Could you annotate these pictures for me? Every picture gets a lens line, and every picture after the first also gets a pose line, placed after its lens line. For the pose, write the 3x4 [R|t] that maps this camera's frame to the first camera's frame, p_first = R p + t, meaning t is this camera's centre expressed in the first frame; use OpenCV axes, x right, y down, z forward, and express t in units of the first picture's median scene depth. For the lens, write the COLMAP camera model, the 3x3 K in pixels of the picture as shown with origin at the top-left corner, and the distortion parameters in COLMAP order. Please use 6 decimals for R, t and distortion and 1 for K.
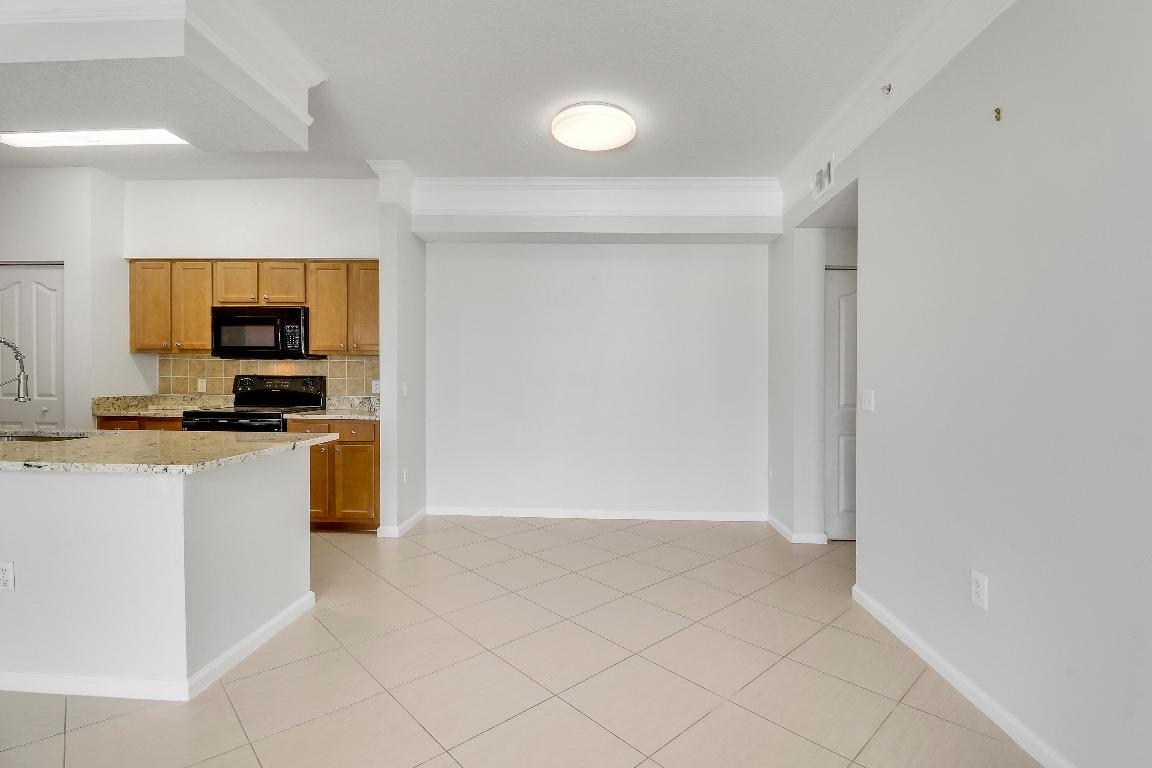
lens RADIAL K [[560.7, 0, 577.2], [0, 560.7, 394.4], [0, 0, 1]] dist [-0.000741, -0.001641]
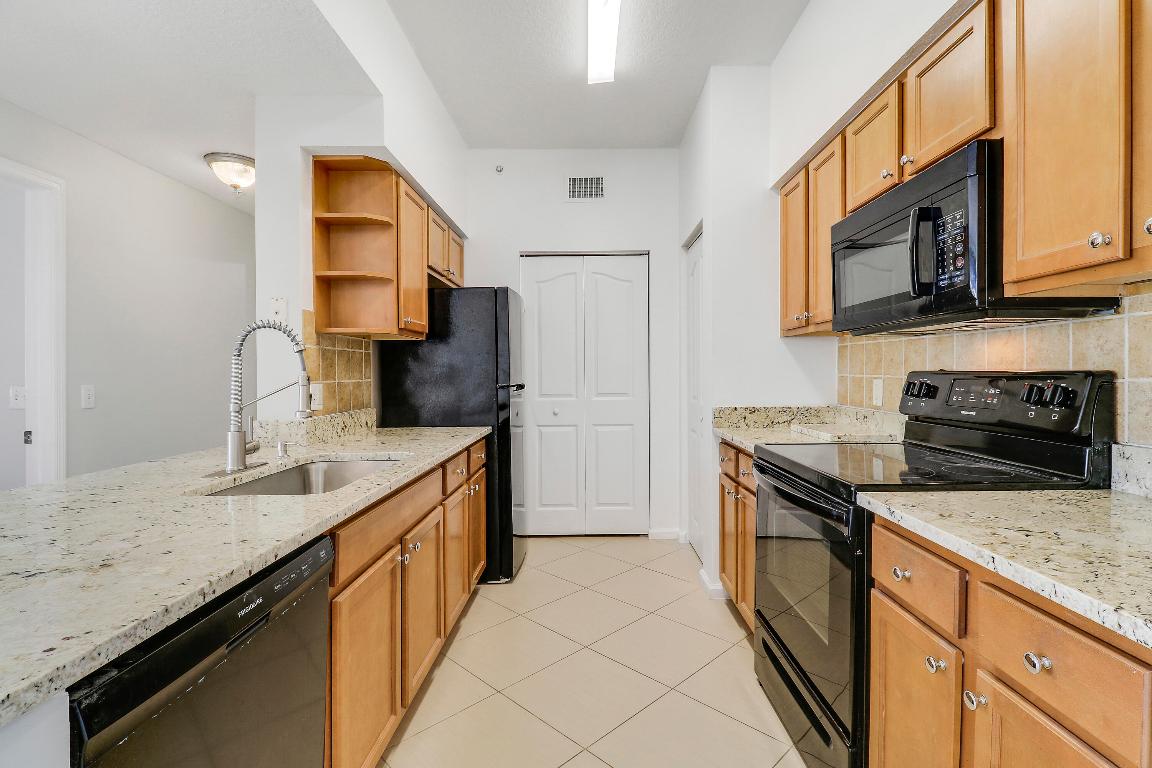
lens RADIAL K [[539.5, 0, 590.7], [0, 539.5, 377.6], [0, 0, 1]] dist [-0.014315, -0.000950]
pose [[0.037391, 0.002212, -0.999298, -0.209874], [-0.027942, 0.999609, 0.001167, -0.024356], [0.998910, 0.027879, 0.037438, 0.779859]]
